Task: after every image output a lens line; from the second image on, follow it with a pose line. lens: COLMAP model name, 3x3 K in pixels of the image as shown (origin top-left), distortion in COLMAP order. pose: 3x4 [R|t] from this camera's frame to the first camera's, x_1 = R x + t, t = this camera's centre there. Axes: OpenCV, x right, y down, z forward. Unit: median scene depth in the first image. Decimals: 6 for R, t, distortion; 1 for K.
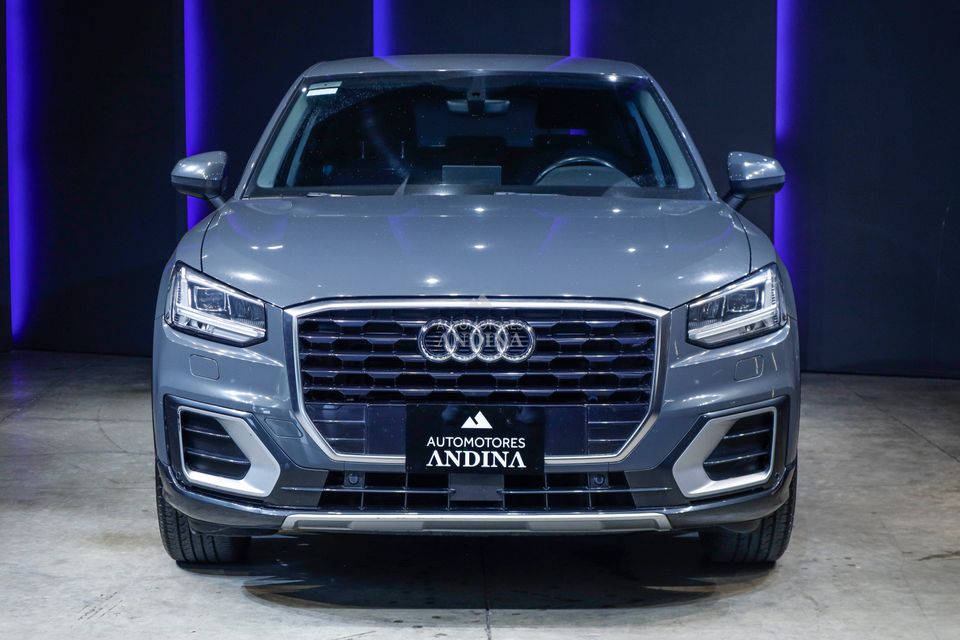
lens RADIAL K [[2027.7, 0, 480.0], [0, 2027.7, 320.0], [0, 0, 1]] dist [-0.019808, 0.074968]
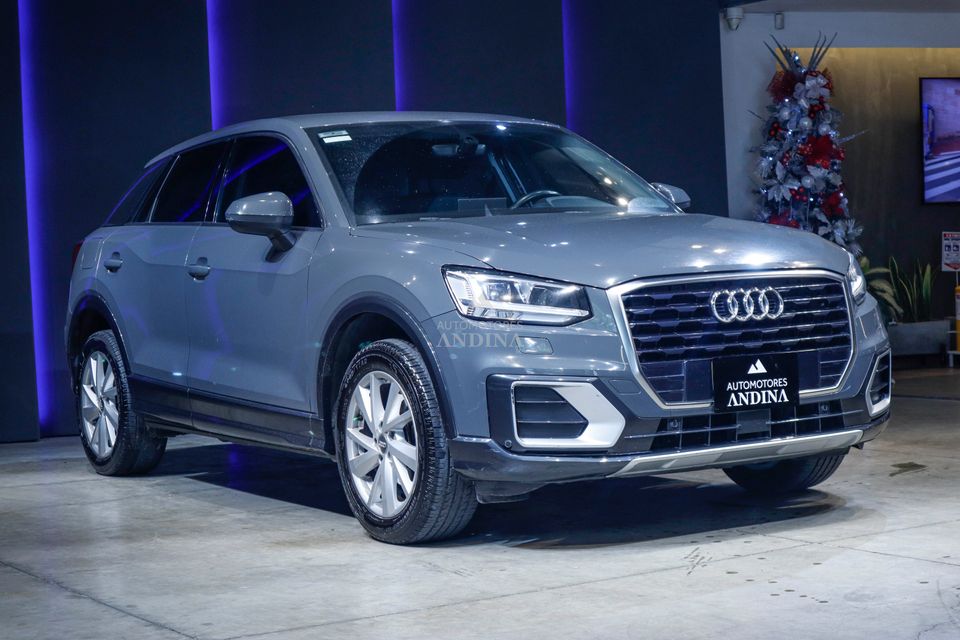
lens RADIAL K [[1957.0, 0, 480.0], [0, 1957.0, 320.0], [0, 0, 1]] dist [-0.016530, 0.024277]
pose [[0.835271, -0.058510, 0.546717, -0.802846], [0.099535, 0.993984, -0.045692, 0.058769], [-0.540754, 0.092582, 0.836070, 0.075215]]
